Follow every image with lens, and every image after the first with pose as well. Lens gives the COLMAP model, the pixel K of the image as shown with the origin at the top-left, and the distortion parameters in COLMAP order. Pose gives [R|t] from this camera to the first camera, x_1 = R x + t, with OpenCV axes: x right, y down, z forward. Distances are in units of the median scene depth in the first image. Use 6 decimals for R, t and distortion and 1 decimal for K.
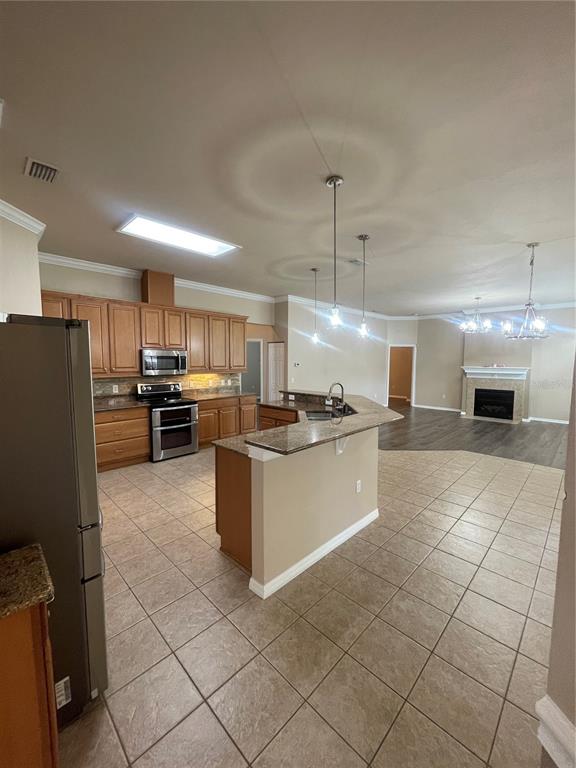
lens RADIAL K [[308.8, 0, 286.5], [0, 308.8, 386.2], [0, 0, 1]] dist [-0.000468, 0.000109]
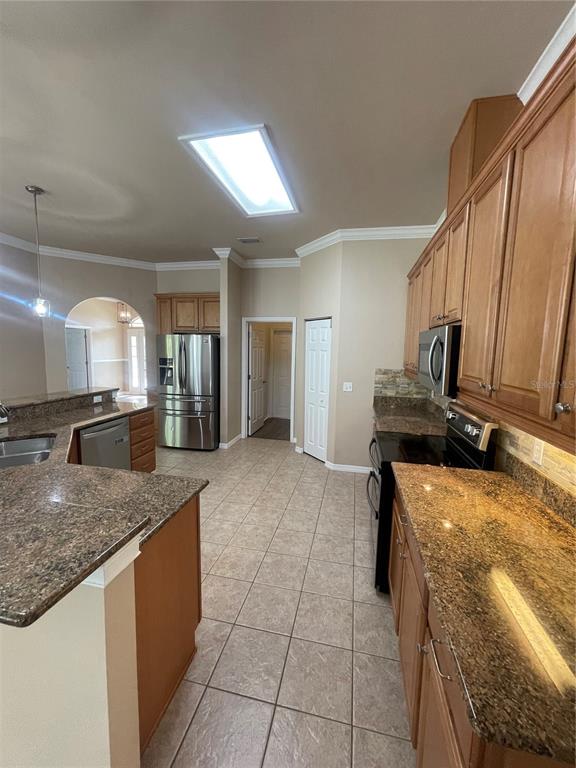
lens RADIAL K [[308.8, 0, 286.5], [0, 308.8, 386.2], [0, 0, 1]] dist [-0.000468, 0.000109]
pose [[-0.846208, 0.041674, -0.531221, 0.000226], [-0.069860, 0.979655, 0.188137, -0.099931], [0.528253, 0.196315, -0.826081, 1.182268]]
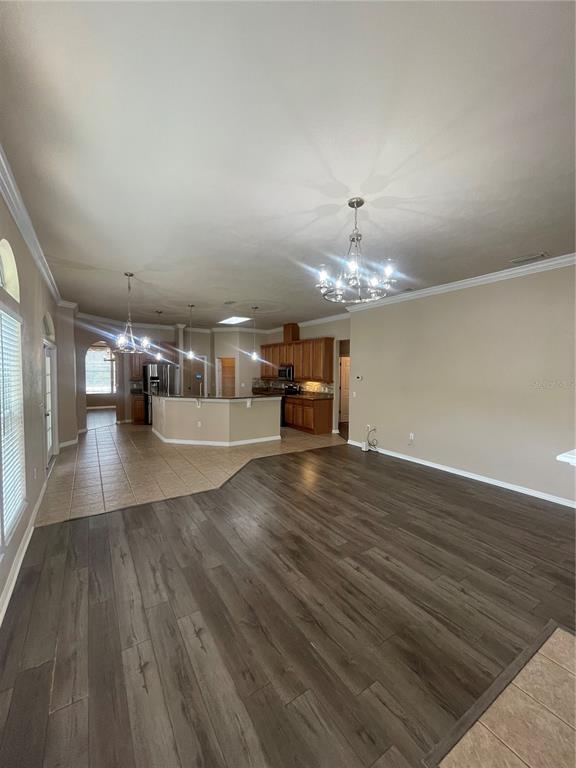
lens RADIAL K [[308.8, 0, 286.5], [0, 308.8, 386.2], [0, 0, 1]] dist [-0.000468, 0.000109]
pose [[-0.227916, 0.044884, -0.972646, 1.308346], [-0.094682, 0.993181, 0.068019, -0.117743], [0.969066, 0.107595, -0.222112, 1.343677]]
